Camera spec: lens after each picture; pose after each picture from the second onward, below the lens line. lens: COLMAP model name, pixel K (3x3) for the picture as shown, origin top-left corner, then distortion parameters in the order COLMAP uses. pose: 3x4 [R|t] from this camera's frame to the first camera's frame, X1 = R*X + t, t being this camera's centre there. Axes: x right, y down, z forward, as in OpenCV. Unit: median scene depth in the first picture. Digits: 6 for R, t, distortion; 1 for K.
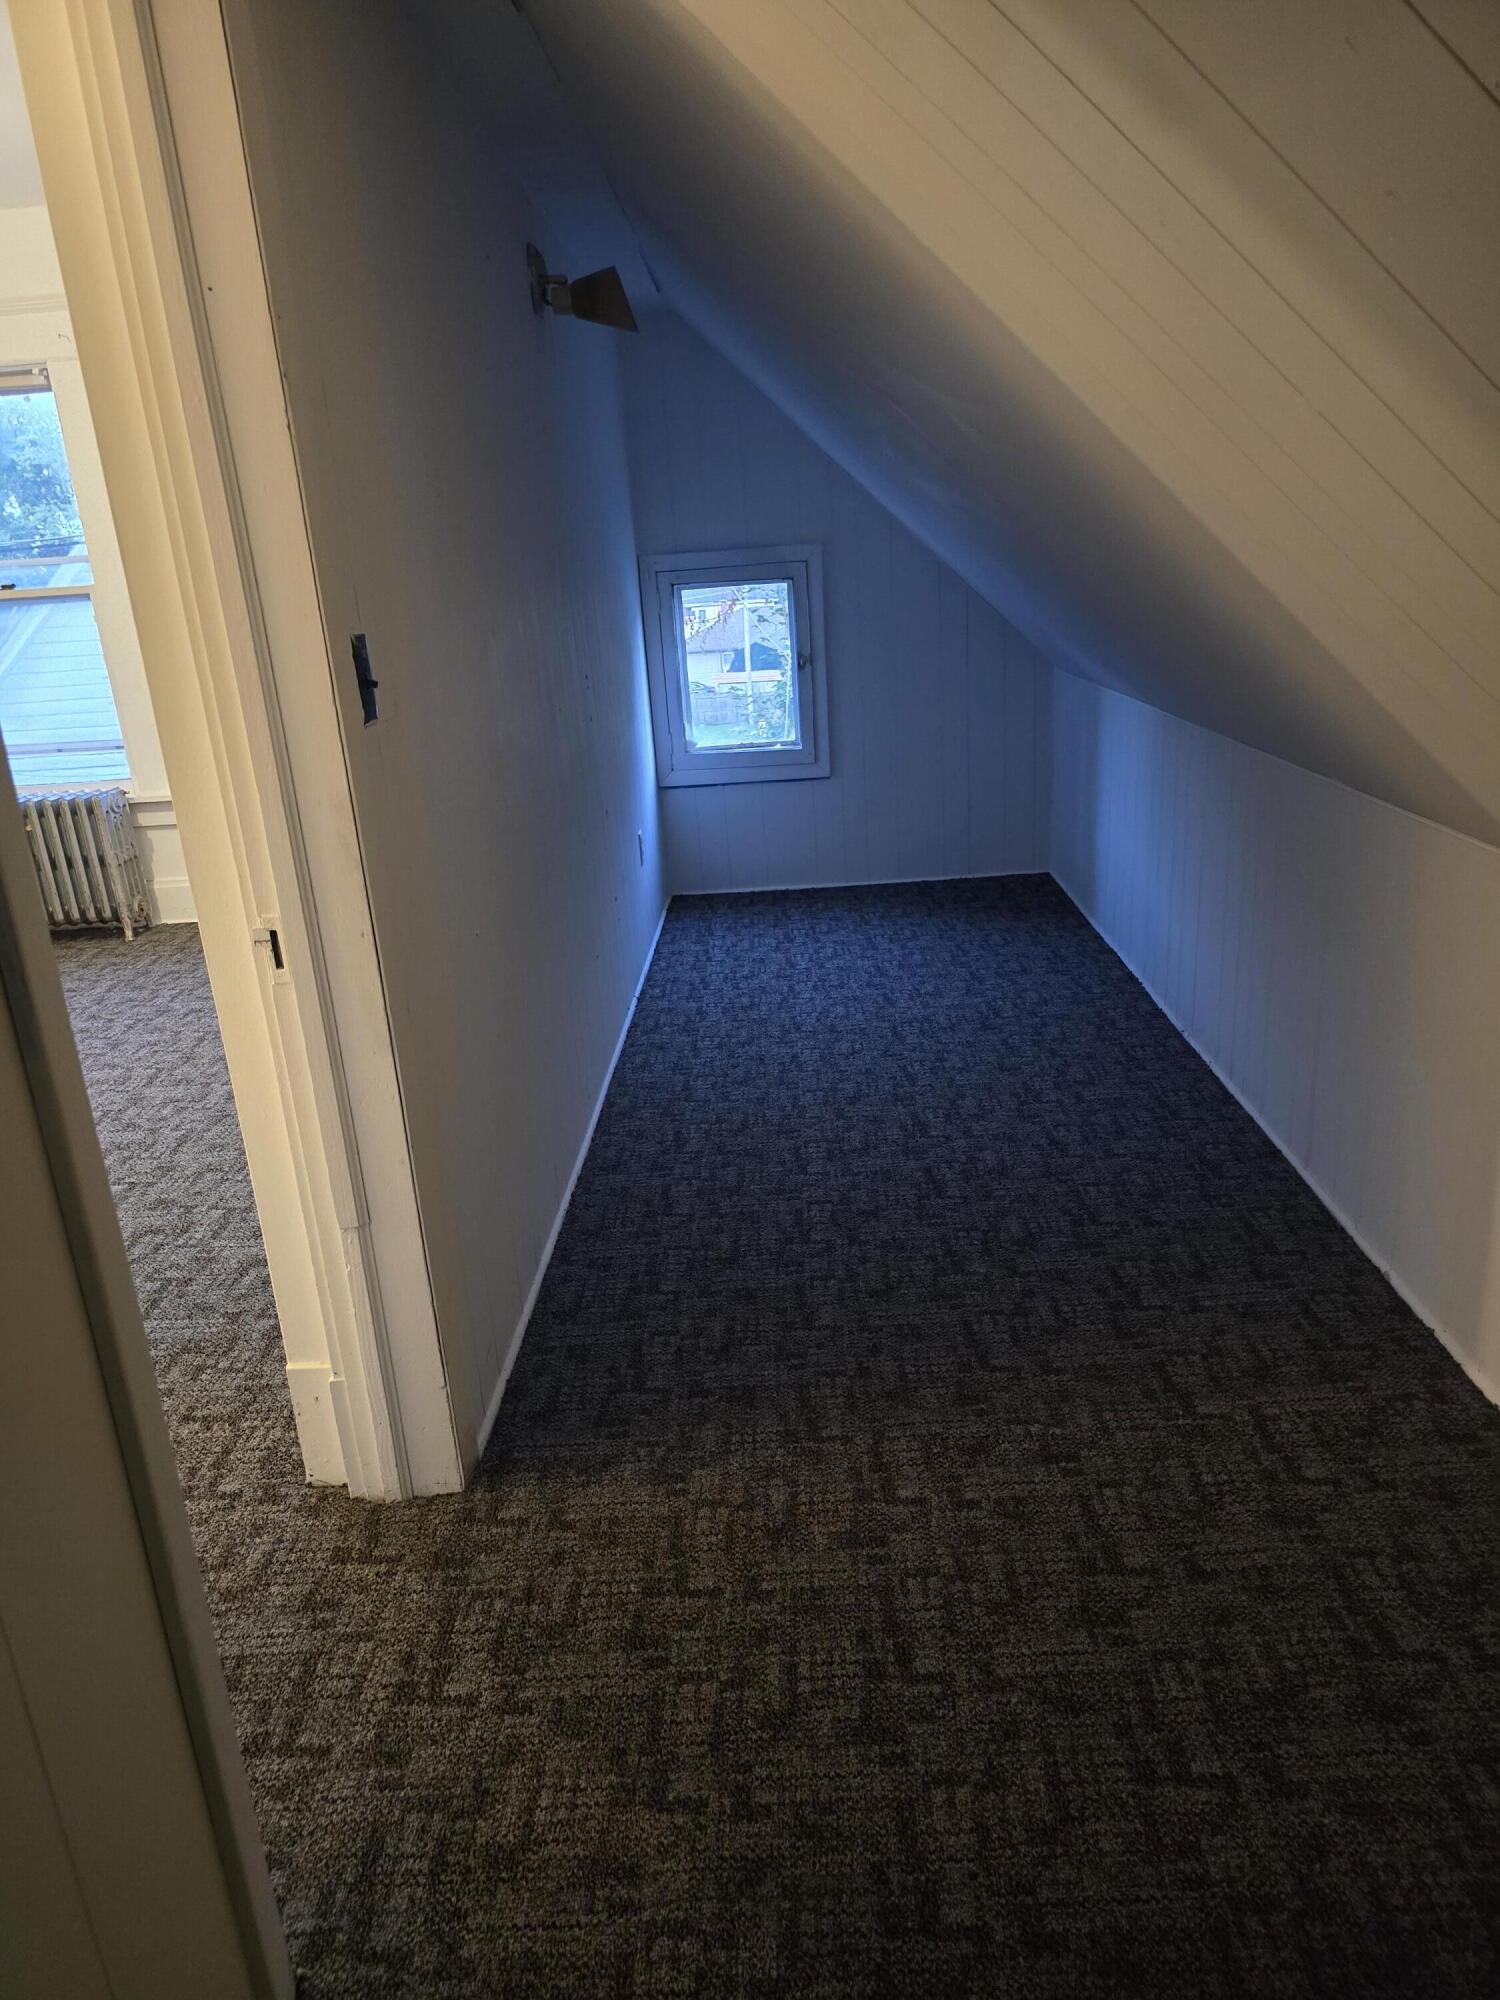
lens RADIAL K [[1349.5, 0, 746.0], [0, 1349.5, 1008.6], [0, 0, 1]] dist [0.065799, -0.058218]
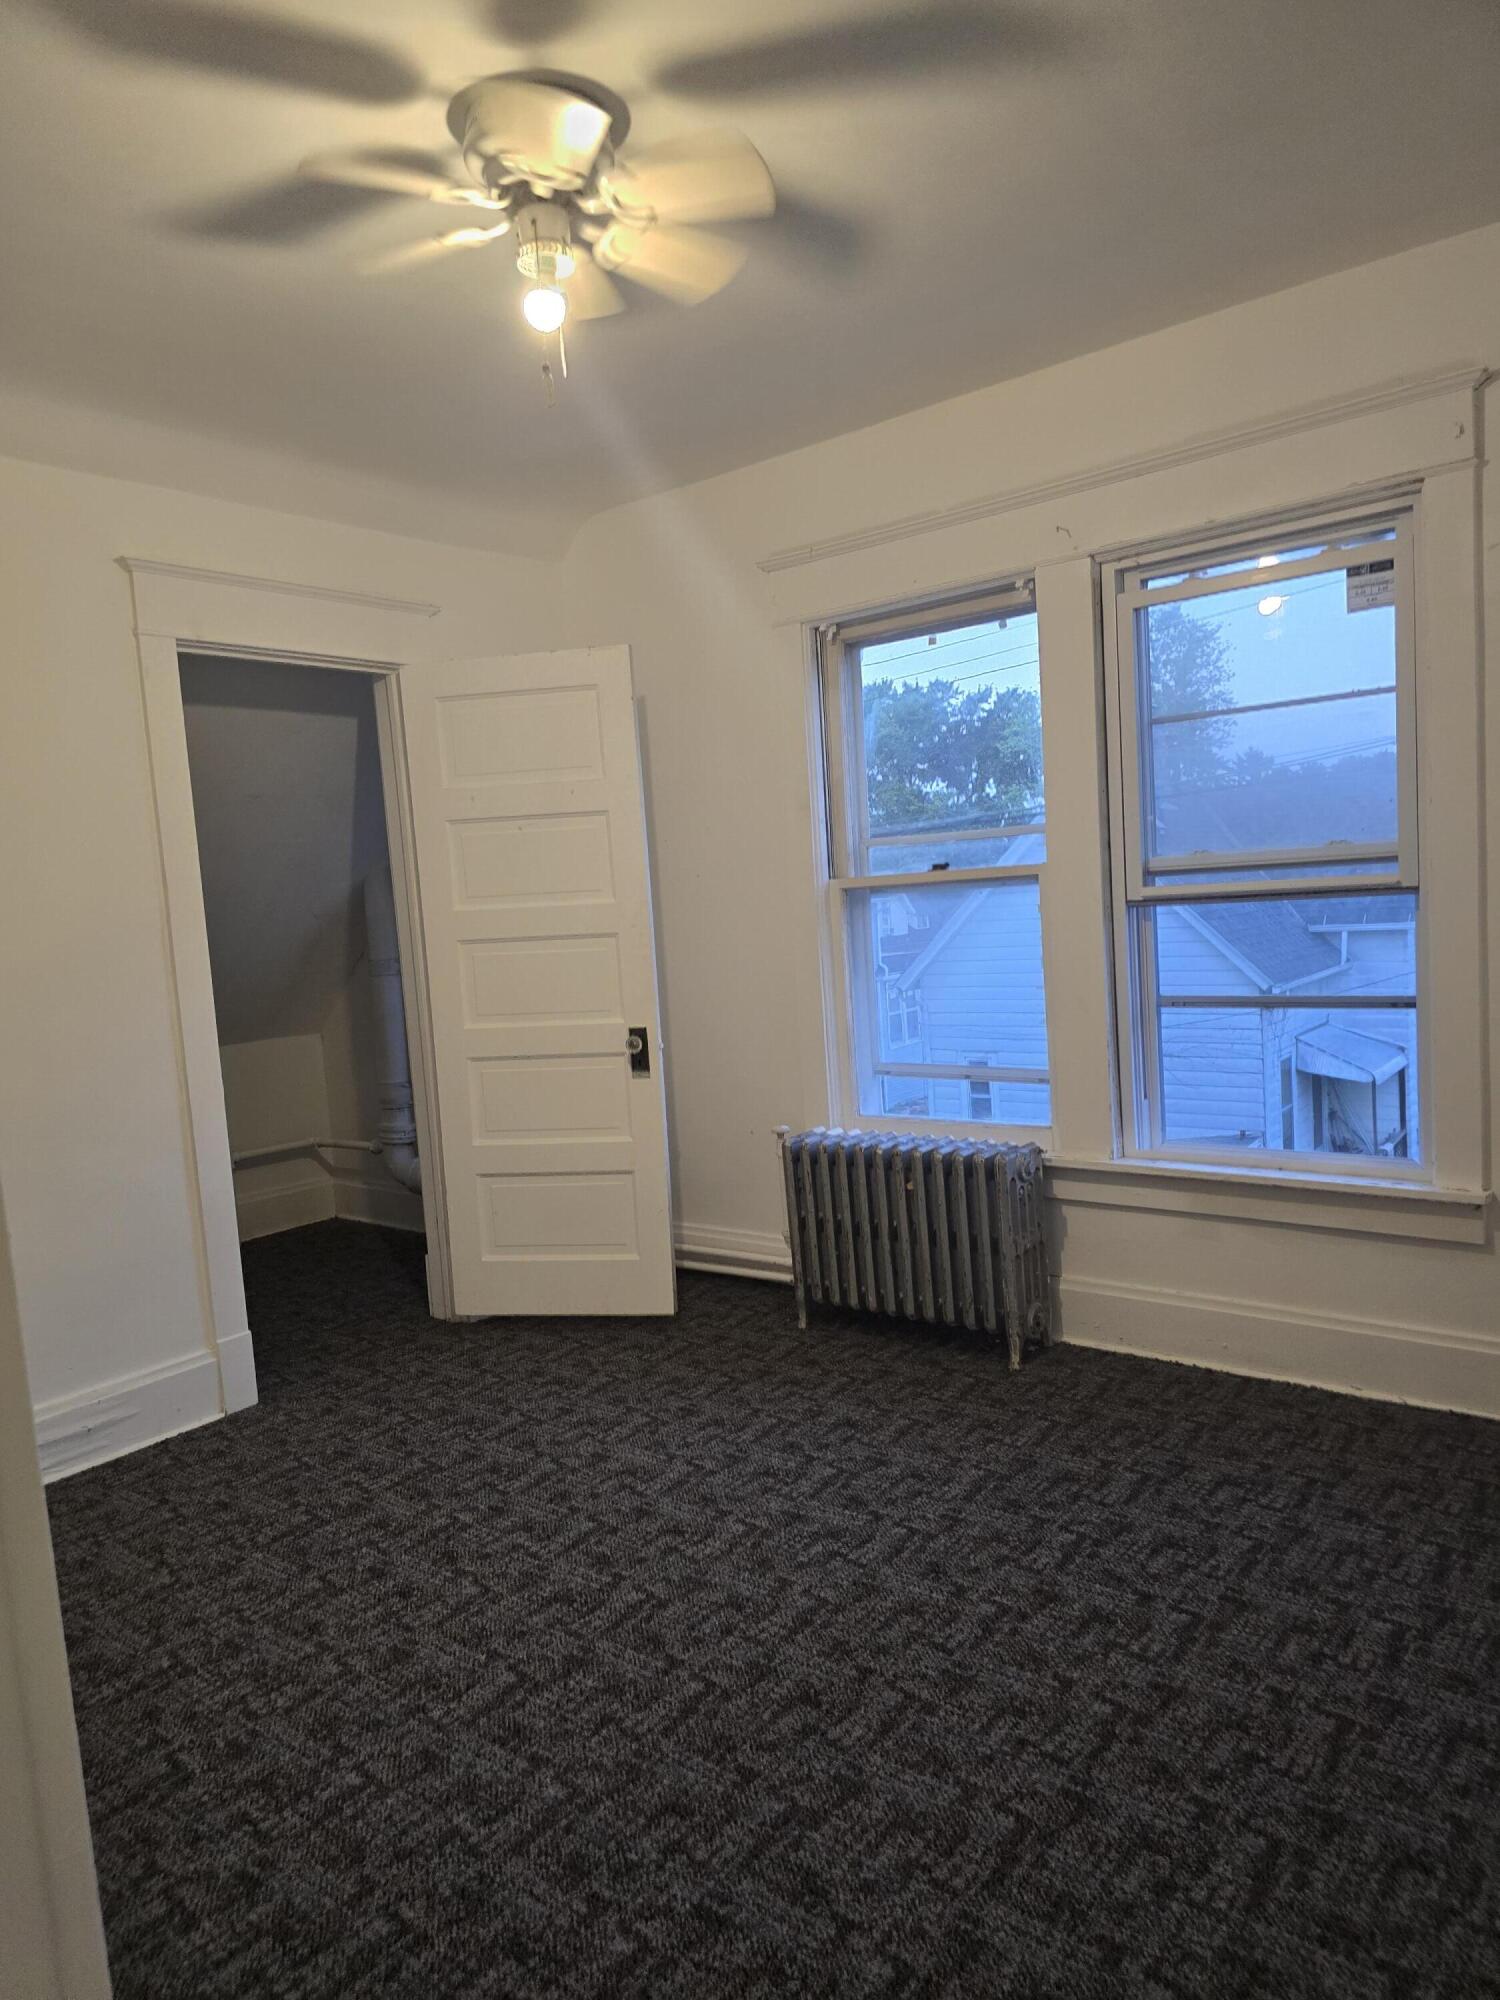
lens RADIAL K [[1349.5, 0, 746.0], [0, 1349.5, 1008.6], [0, 0, 1]] dist [0.065799, -0.058218]
pose [[0.800663, 0.069650, -0.595052, -0.171619], [-0.177168, 0.976324, -0.124108, -0.117242], [0.572319, 0.204793, 0.794047, 0.356065]]
